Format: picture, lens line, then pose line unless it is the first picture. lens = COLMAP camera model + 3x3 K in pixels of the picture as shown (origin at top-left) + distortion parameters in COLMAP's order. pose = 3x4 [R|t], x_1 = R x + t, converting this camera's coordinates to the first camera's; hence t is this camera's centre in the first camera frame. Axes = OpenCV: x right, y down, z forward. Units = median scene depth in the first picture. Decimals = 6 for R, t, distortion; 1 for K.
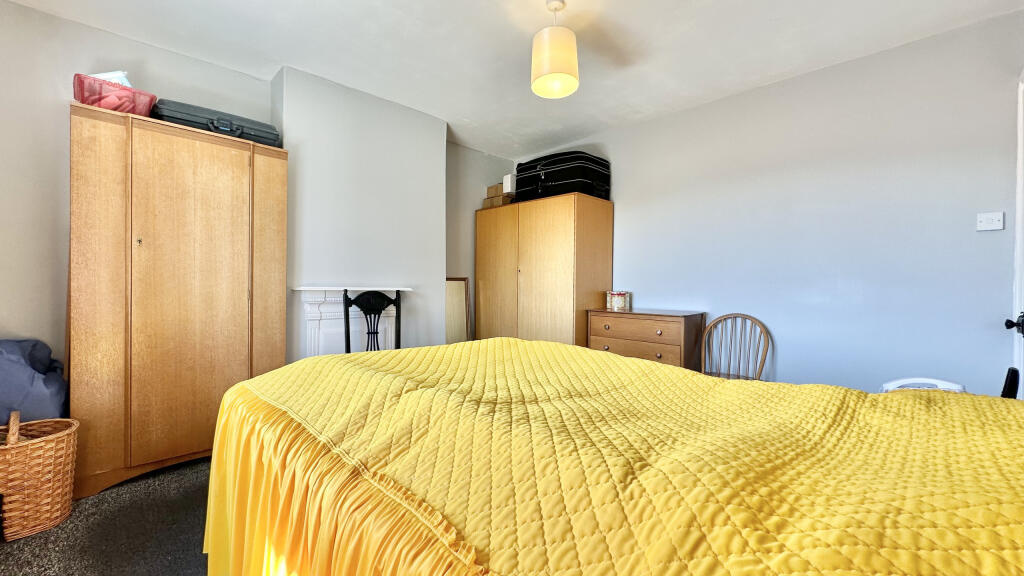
lens RADIAL K [[409.4, 0, 512.0], [0, 409.4, 288.0], [0, 0, 1]] dist [-0.001610, 0.000220]
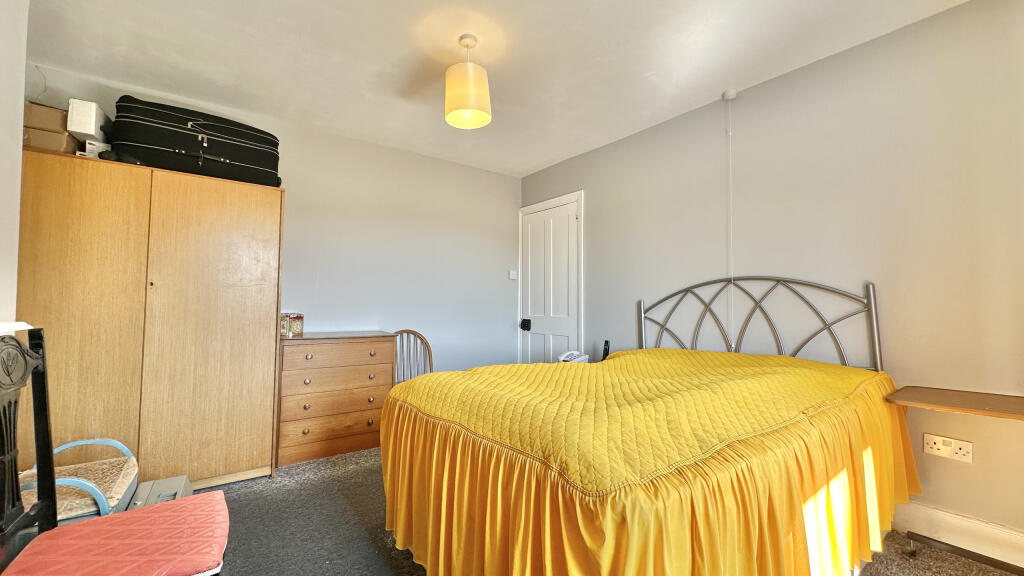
lens RADIAL K [[409.4, 0, 512.0], [0, 409.4, 288.0], [0, 0, 1]] dist [-0.001610, 0.000220]
pose [[0.182334, 0.037100, 0.982536, -0.572773], [0.006437, 0.999221, -0.038925, -0.010910], [-0.983216, 0.013421, 0.181953, 0.476475]]
